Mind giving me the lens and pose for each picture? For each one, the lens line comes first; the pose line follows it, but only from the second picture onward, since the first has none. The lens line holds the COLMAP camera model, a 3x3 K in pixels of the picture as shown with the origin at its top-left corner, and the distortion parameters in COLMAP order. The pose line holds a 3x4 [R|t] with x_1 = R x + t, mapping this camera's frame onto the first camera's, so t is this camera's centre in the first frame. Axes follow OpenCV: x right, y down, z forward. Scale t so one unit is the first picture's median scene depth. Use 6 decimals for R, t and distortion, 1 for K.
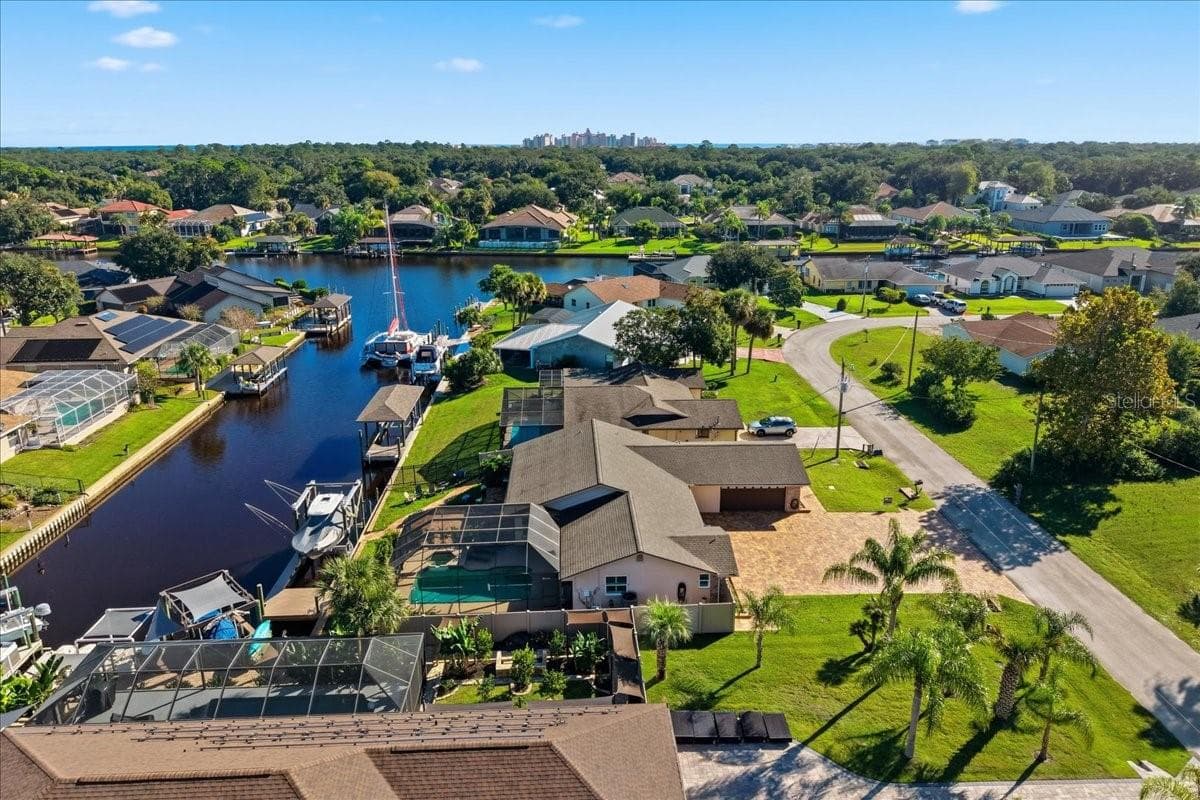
lens RADIAL K [[792.3, 0, 596.8], [0, 792.3, 399.4], [0, 0, 1]] dist [0.057687, -0.067376]
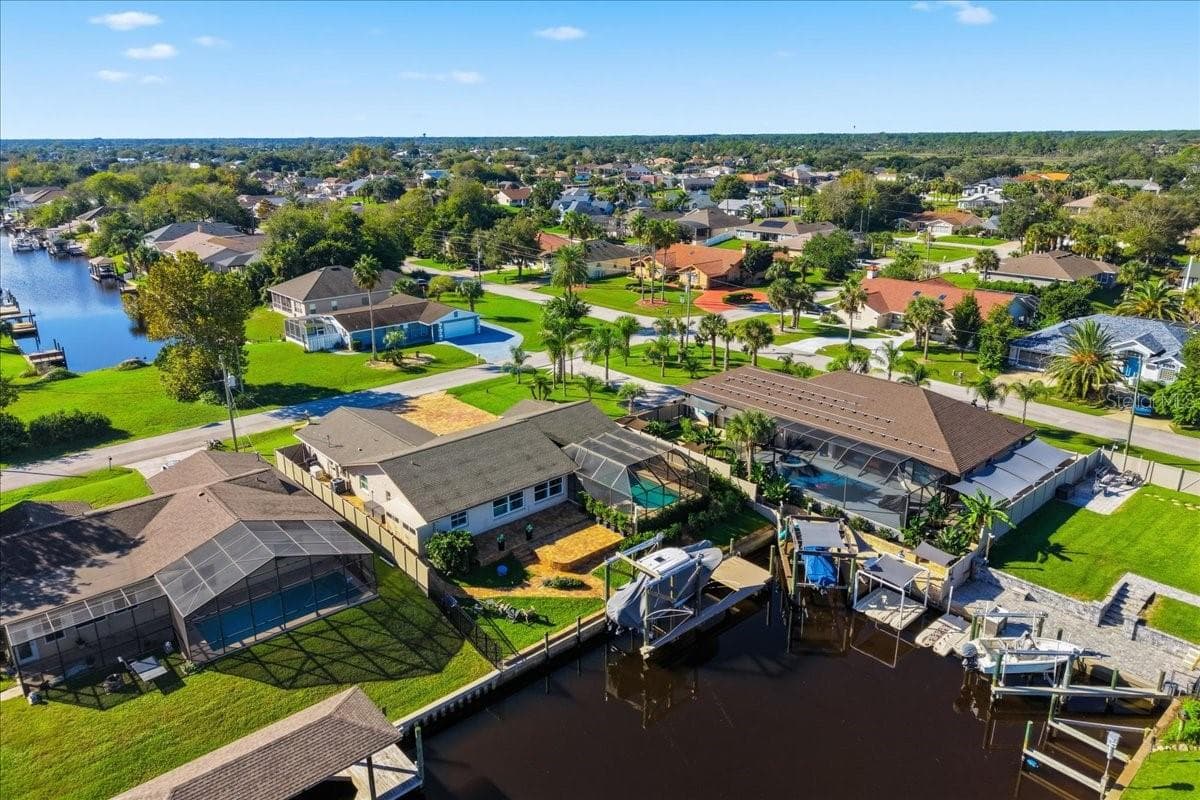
lens RADIAL K [[792.3, 0, 596.8], [0, 792.3, 399.4], [0, 0, 1]] dist [0.057687, -0.067376]
pose [[-0.624800, -0.236296, 0.744170, -0.618721], [0.248211, 0.843551, 0.476248, -0.304984], [-0.740282, 0.482271, -0.468399, 0.960368]]
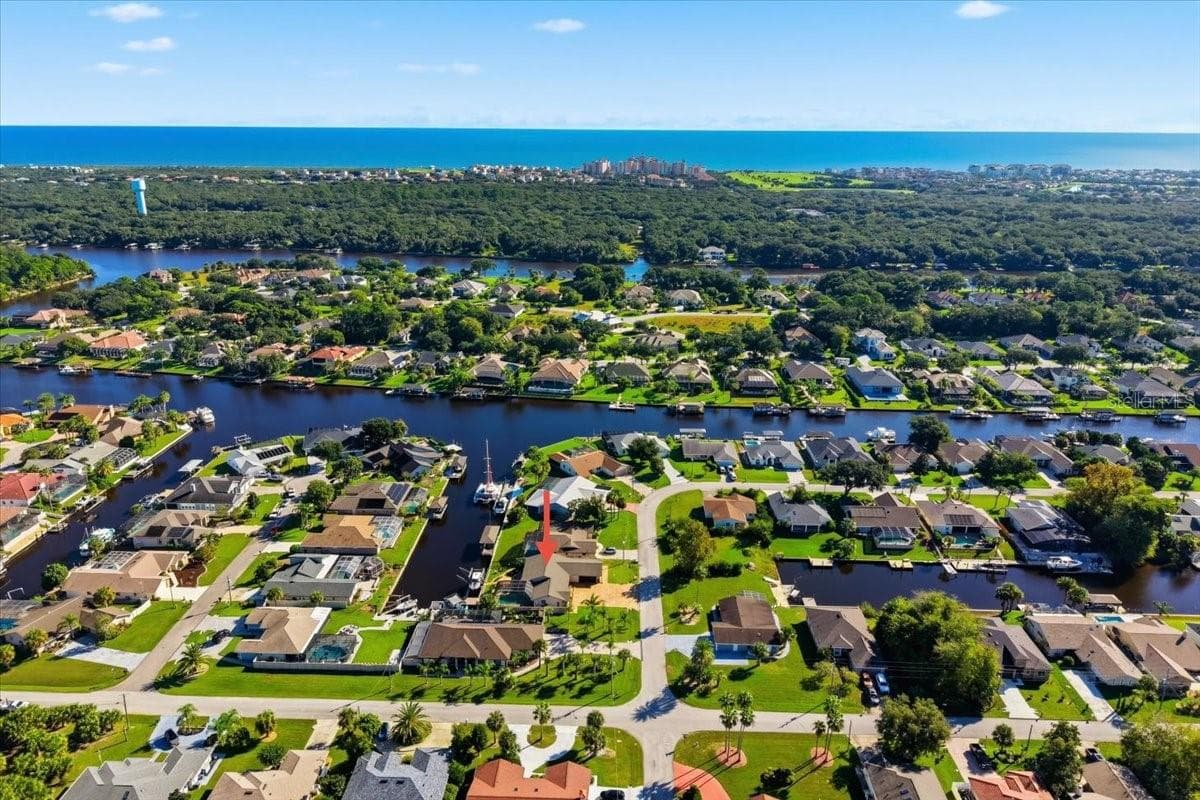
lens RADIAL K [[792.3, 0, 596.8], [0, 792.3, 399.4], [0, 0, 1]] dist [0.057687, -0.067376]
pose [[0.996891, 0.033509, -0.071316, 0.350885], [-0.032033, 0.999250, 0.021749, -0.587969], [0.071991, -0.019397, 0.997217, -1.989421]]
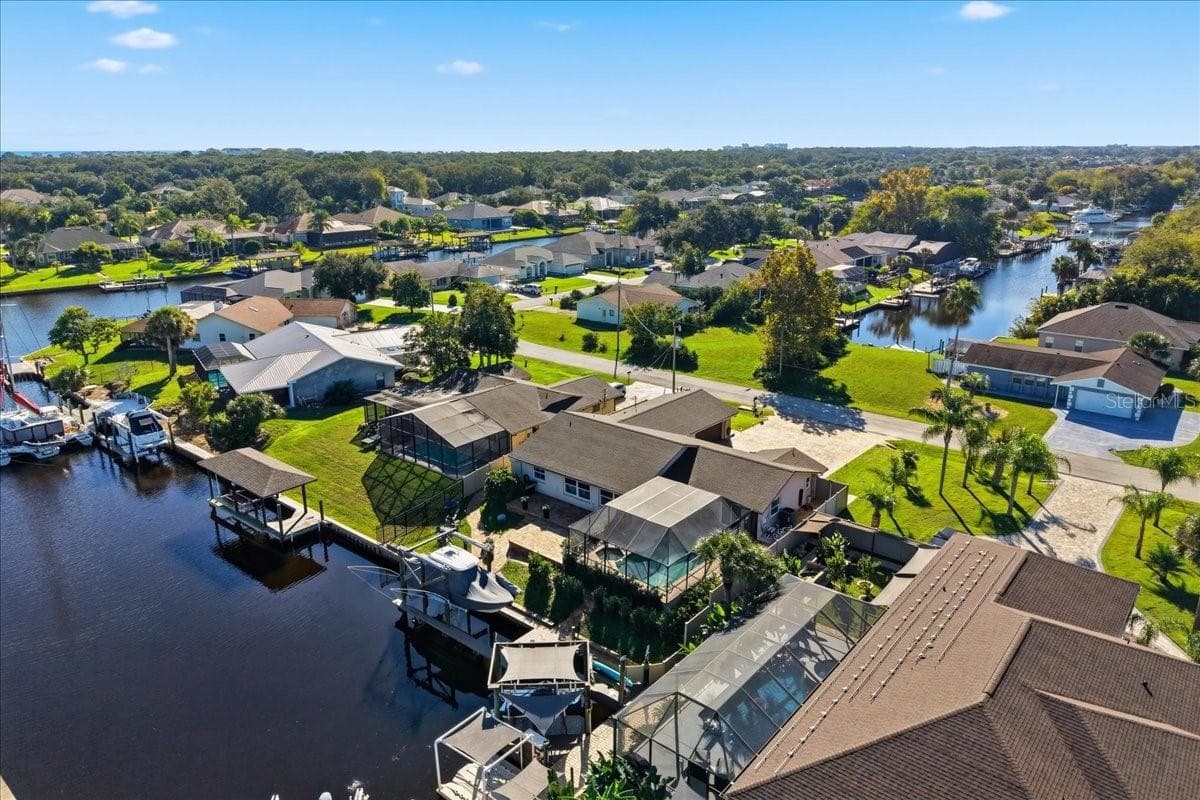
lens RADIAL K [[792.3, 0, 596.8], [0, 792.3, 399.4], [0, 0, 1]] dist [0.057687, -0.067376]
pose [[0.675128, -0.218823, 0.704499, -0.570444], [0.226345, 0.970375, 0.084499, -0.054650], [-0.702119, 0.102412, 0.704657, 0.180926]]
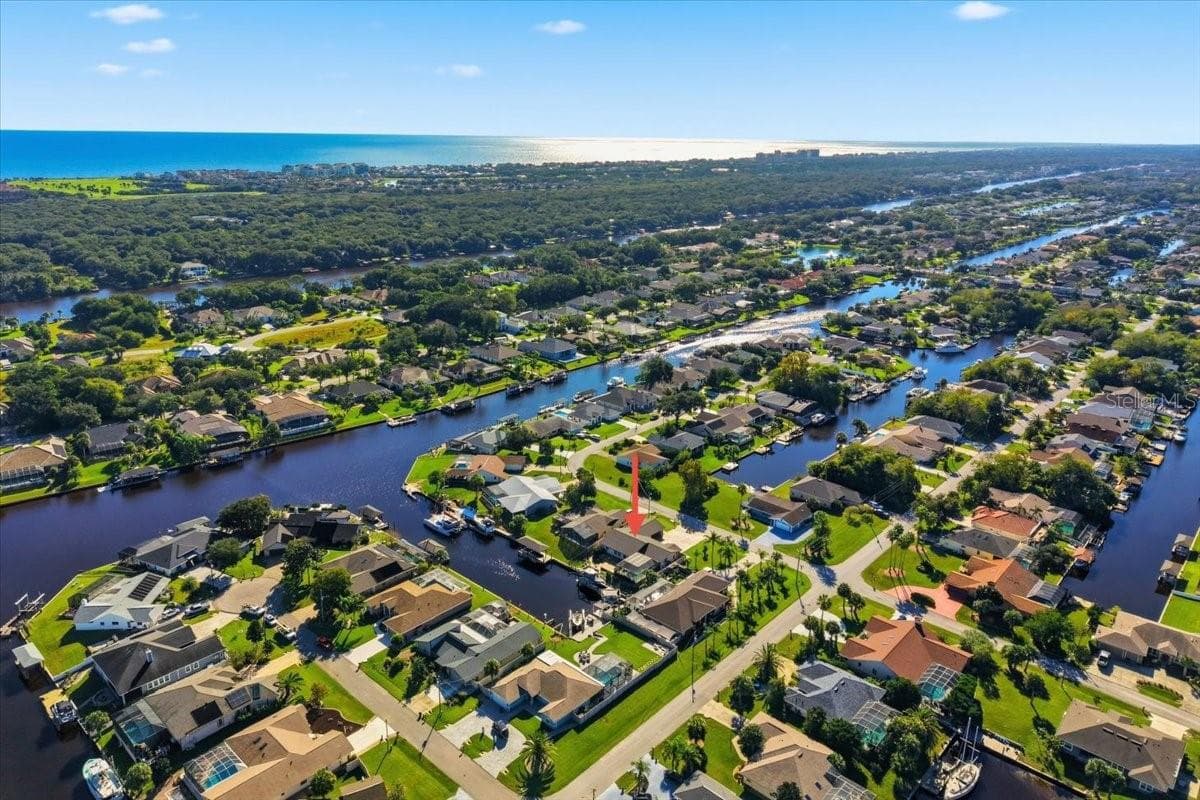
lens RADIAL K [[792.3, 0, 596.8], [0, 792.3, 399.4], [0, 0, 1]] dist [0.057687, -0.067376]
pose [[0.707945, -0.214589, 0.672879, -1.981233], [0.204359, 0.974209, 0.095678, -0.763532], [-0.676056, 0.069774, 0.733539, -1.411718]]
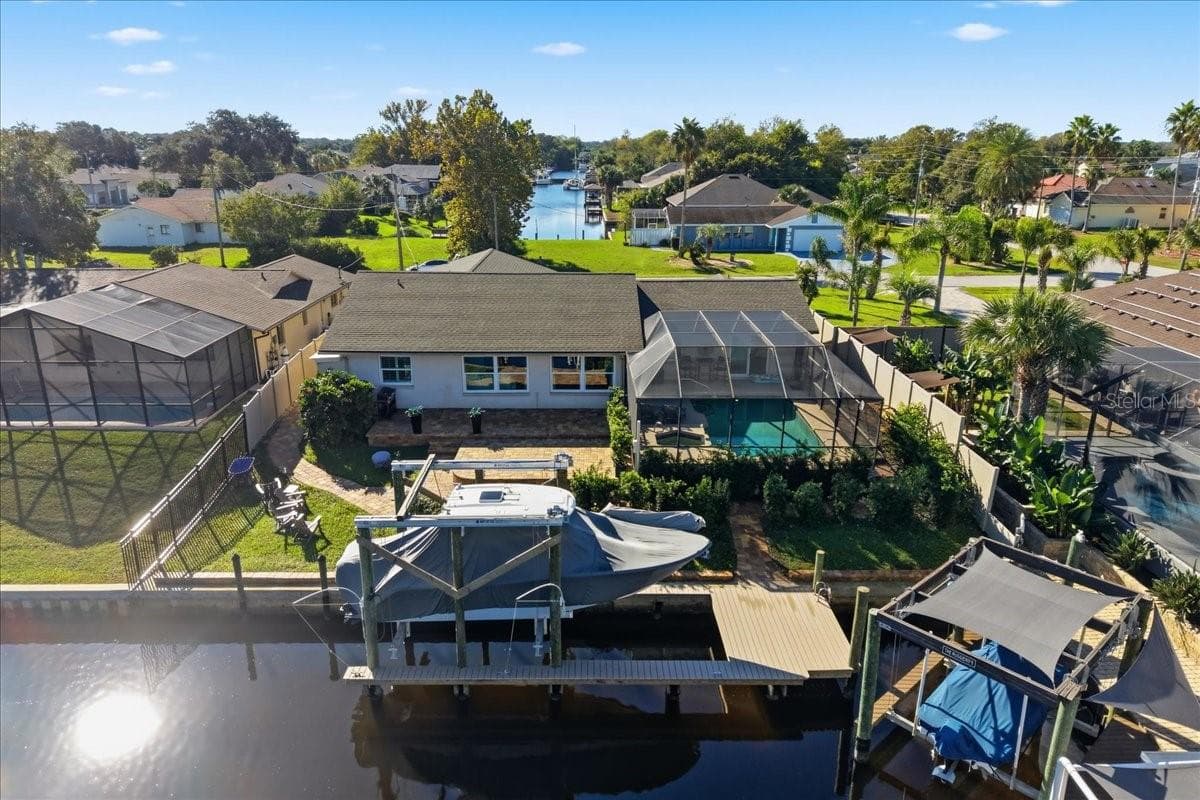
lens RADIAL K [[779.8, 0, 596.8], [0, 779.8, 442.9], [0, 0, 1]] dist [0.053754, -0.066116]
pose [[0.034552, -0.348109, 0.936817, -0.453042], [0.303624, 0.896727, 0.322014, 0.006282], [-0.952165, 0.273314, 0.136678, 0.639825]]
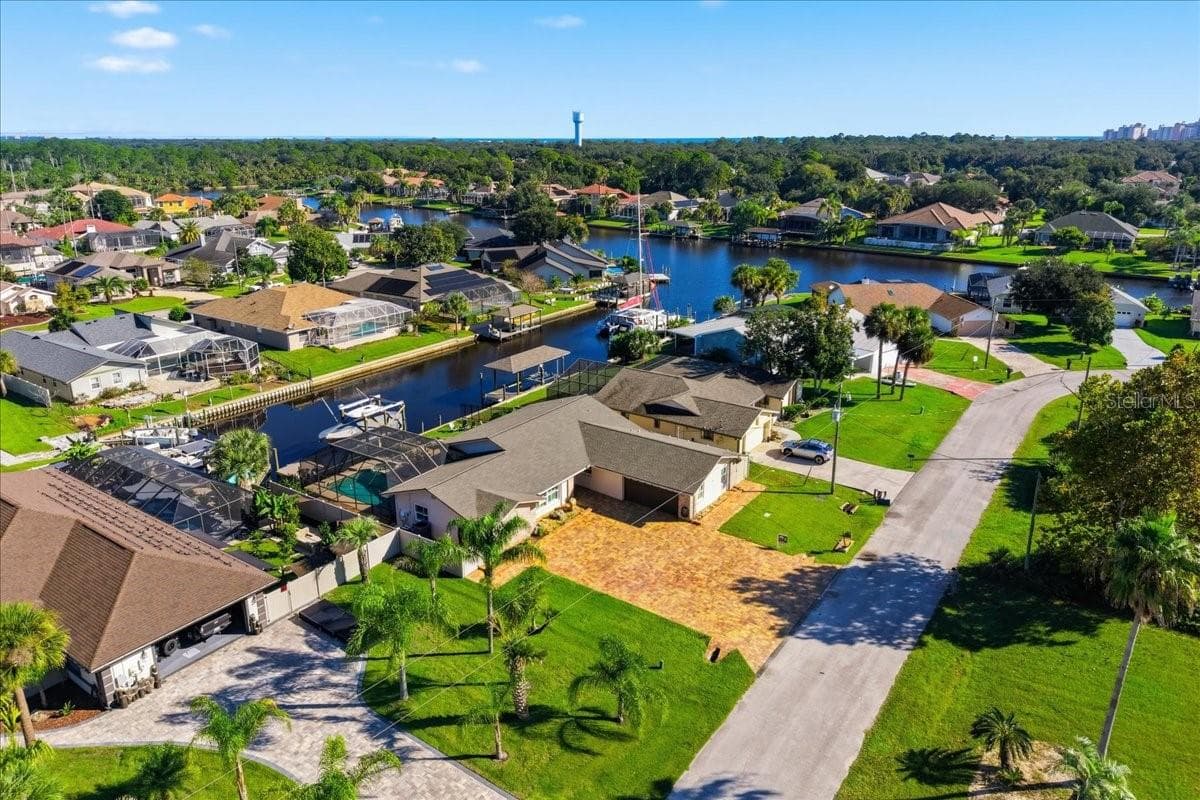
lens RADIAL K [[792.3, 0, 596.8], [0, 792.3, 399.4], [0, 0, 1]] dist [0.057687, -0.067376]
pose [[0.793835, 0.193610, -0.576490, 0.509182], [-0.188717, 0.979596, 0.069125, -0.036573], [0.578110, 0.053920, 0.814175, 0.105112]]
